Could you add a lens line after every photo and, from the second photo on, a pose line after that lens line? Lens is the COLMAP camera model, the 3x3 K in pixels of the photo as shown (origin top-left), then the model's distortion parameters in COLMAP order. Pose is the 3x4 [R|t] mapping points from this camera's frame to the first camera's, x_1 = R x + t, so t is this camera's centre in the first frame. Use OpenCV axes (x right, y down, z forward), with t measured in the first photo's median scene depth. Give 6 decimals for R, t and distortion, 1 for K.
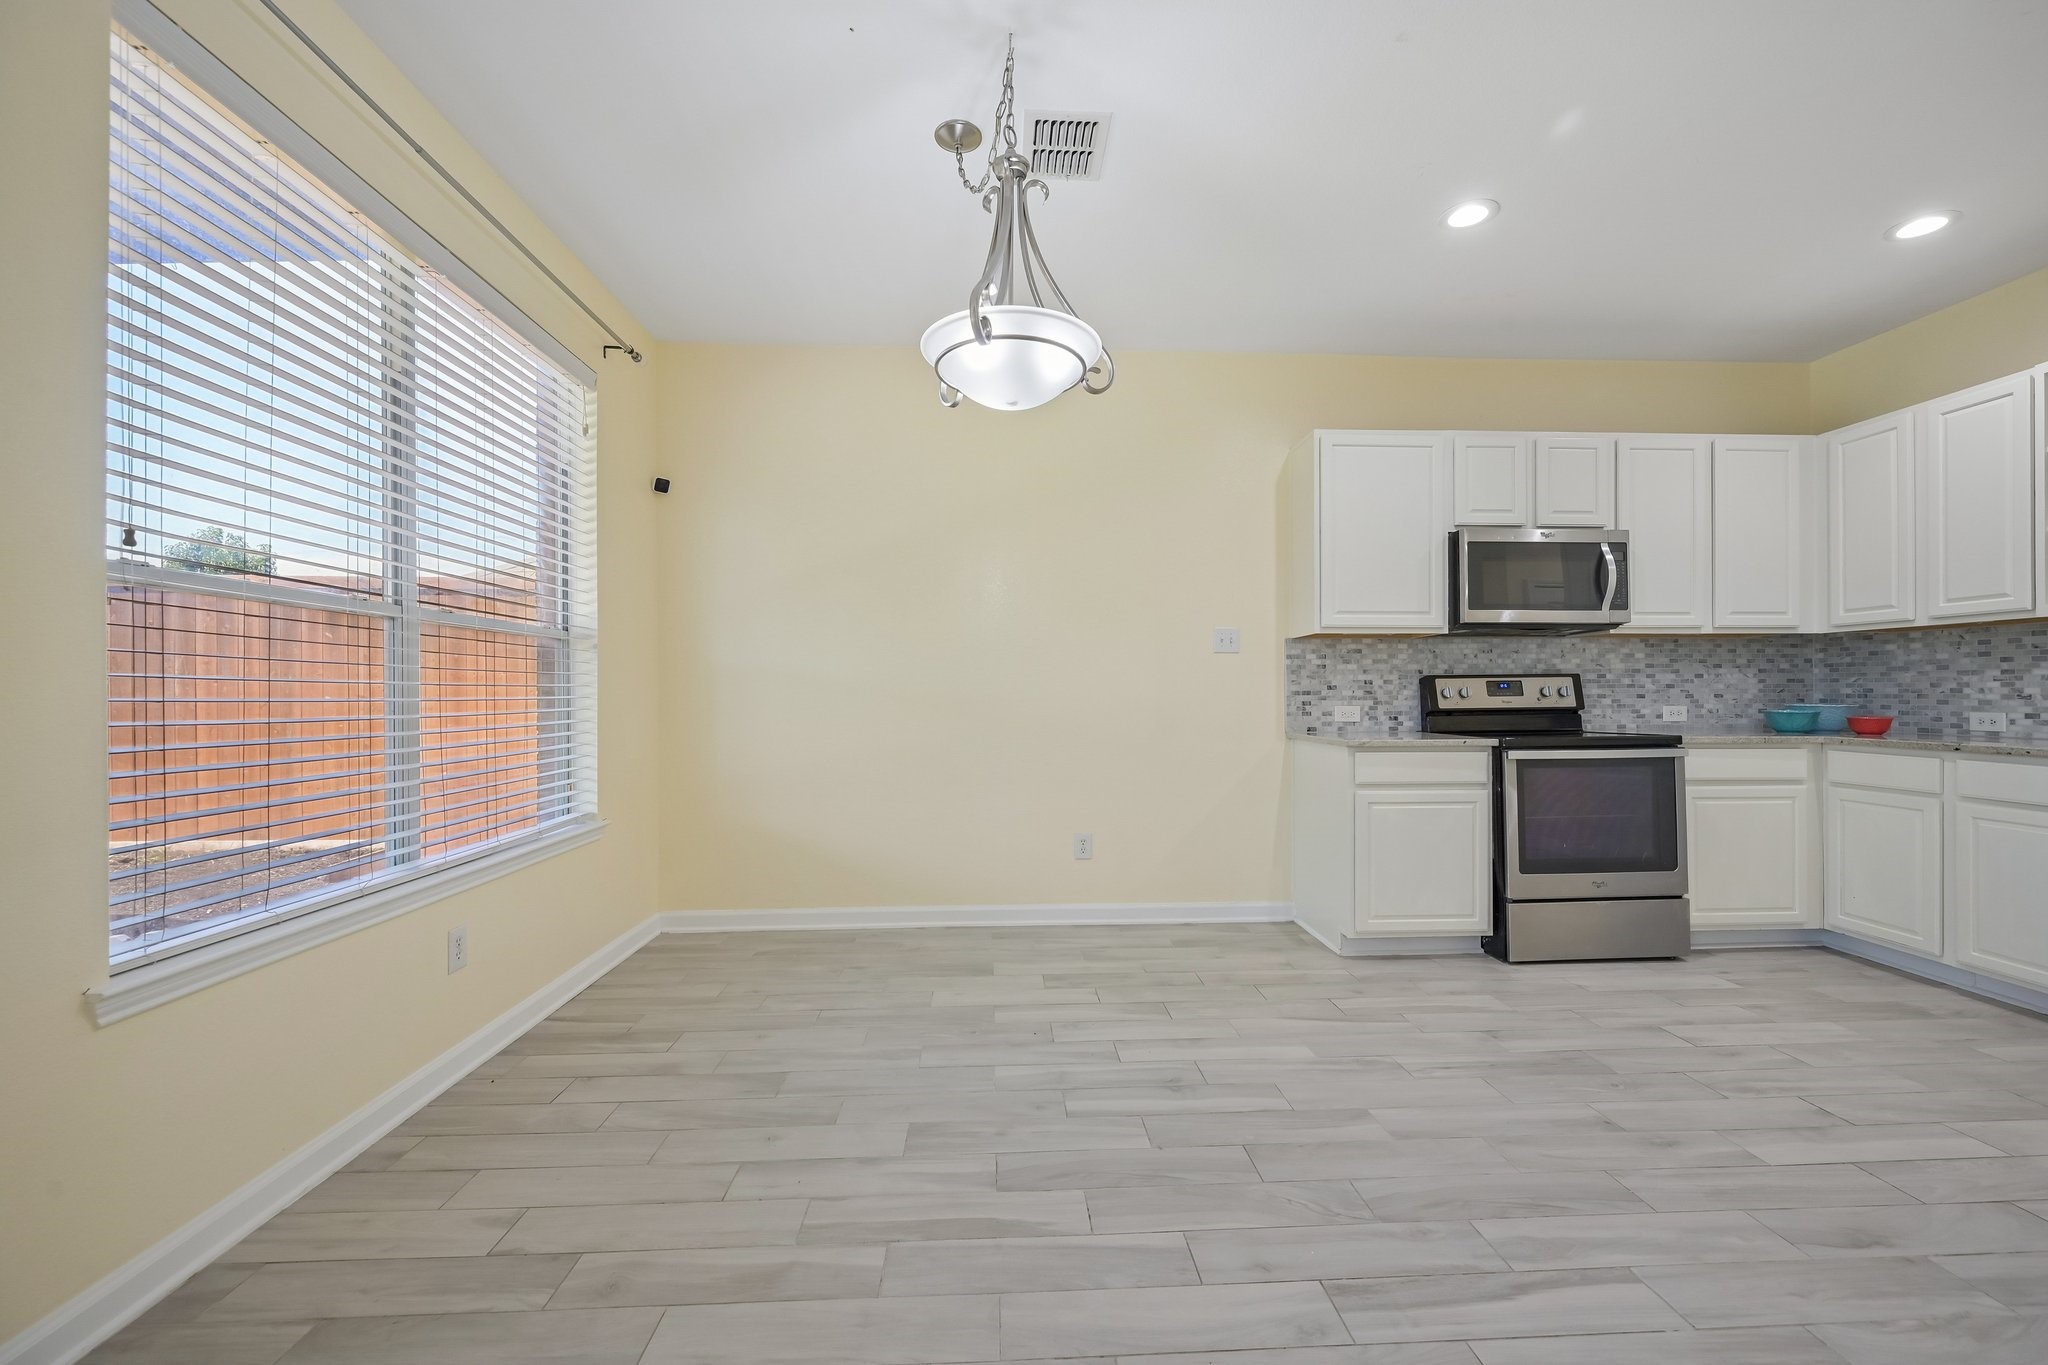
lens RADIAL K [[808.2, 0, 1028.8], [0, 808.2, 690.6], [0, 0, 1]] dist [-0.000305, 0.000227]
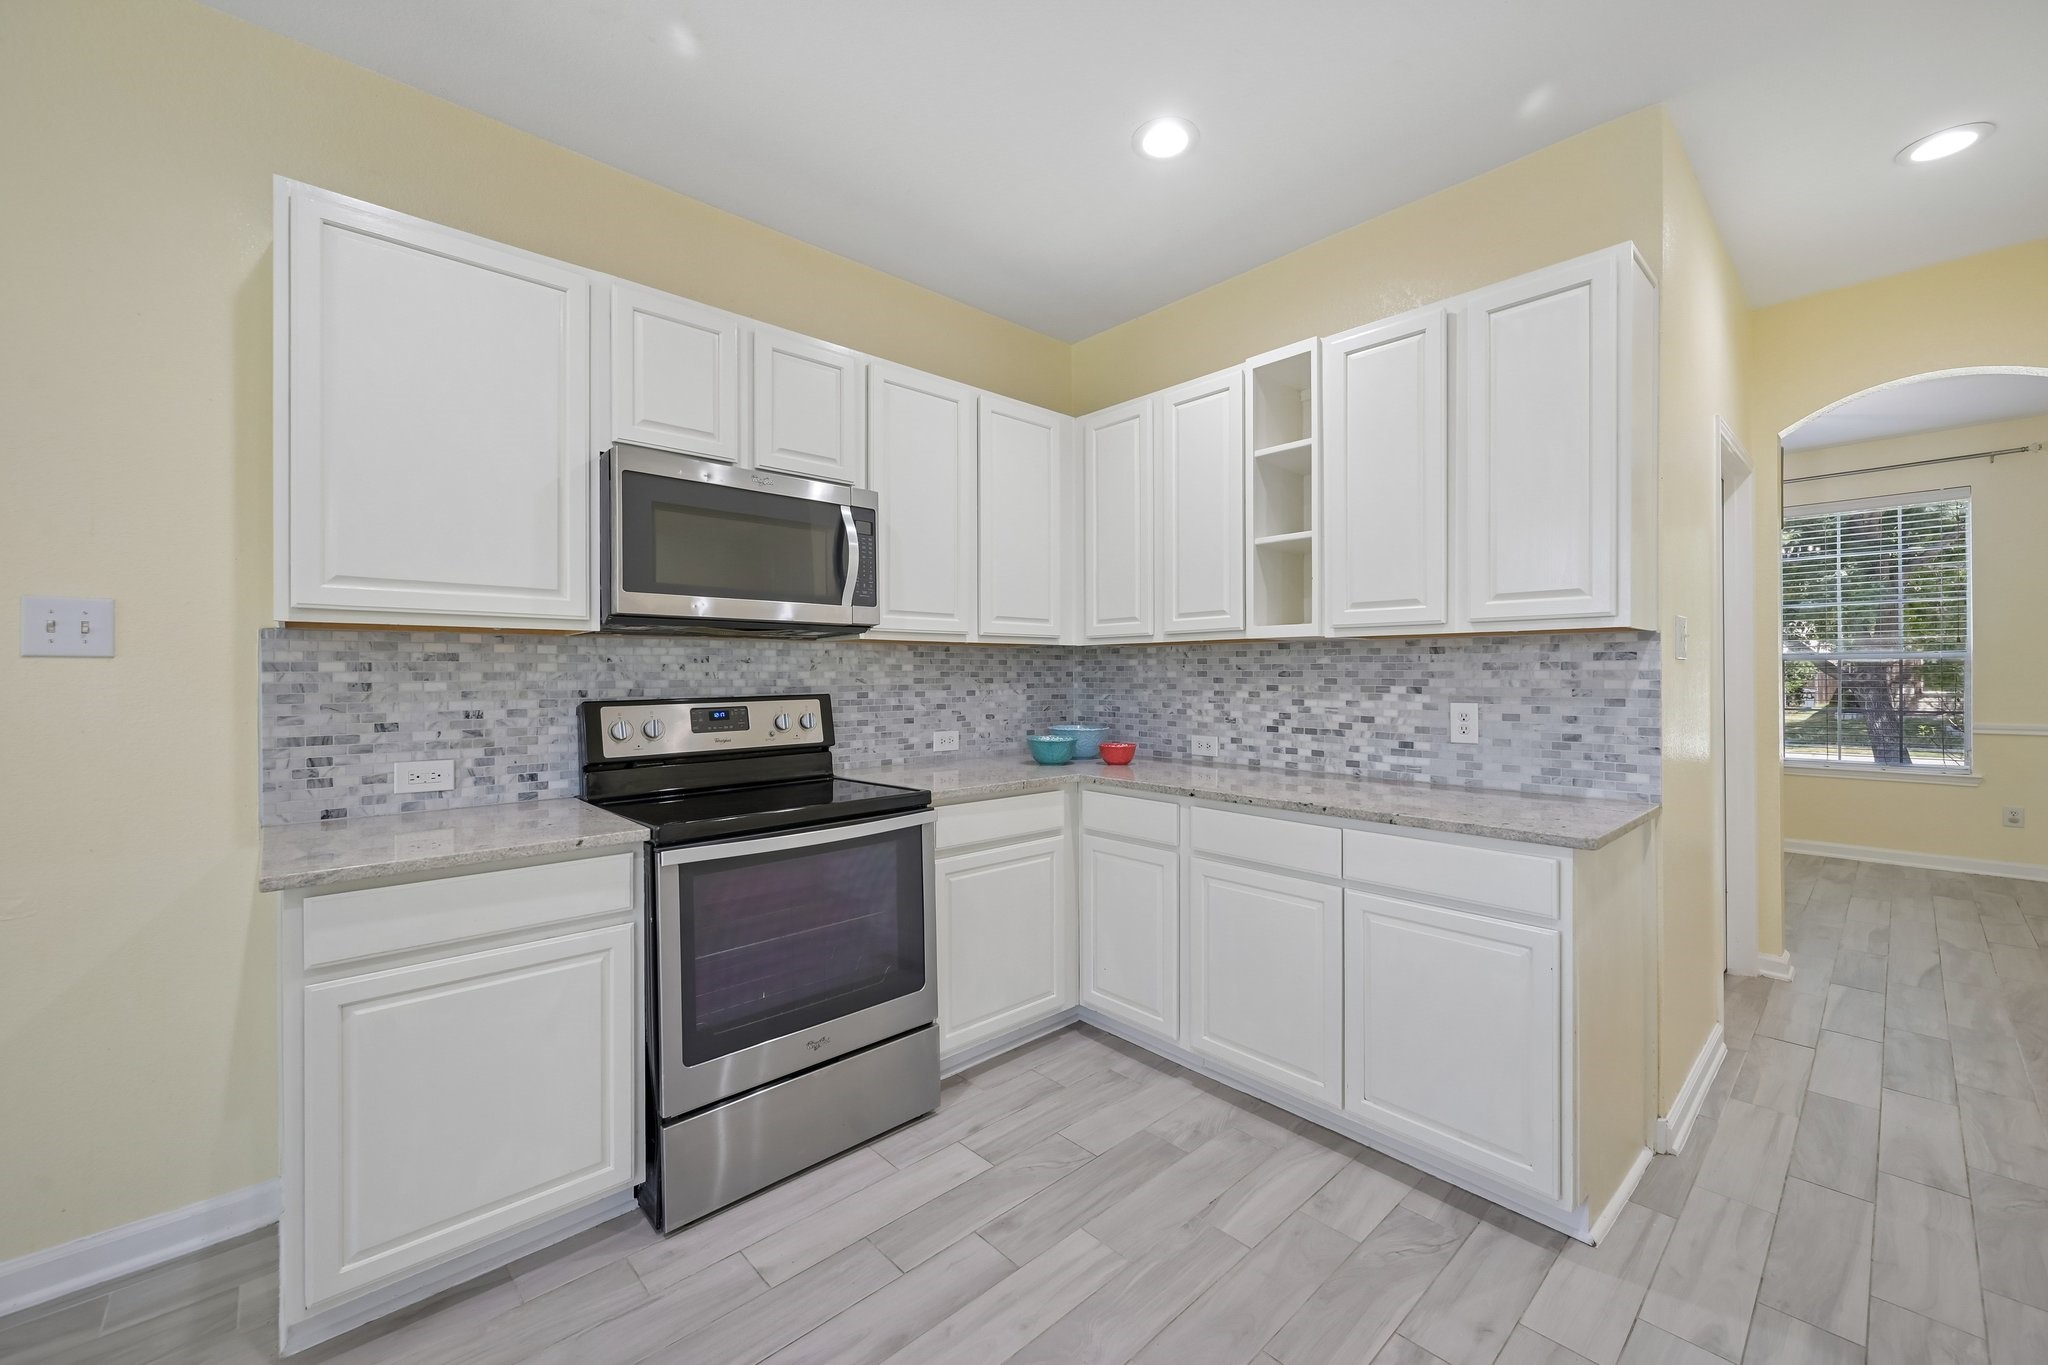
lens RADIAL K [[809.7, 0, 1026.8], [0, 809.7, 675.9], [0, 0, 1]] dist [0.000767, 0.000384]
pose [[0.765579, -0.000737, 0.643342, 0.376243], [-0.000915, 0.999997, 0.002235, -0.040254], [-0.643341, -0.002300, 0.765576, 0.367676]]
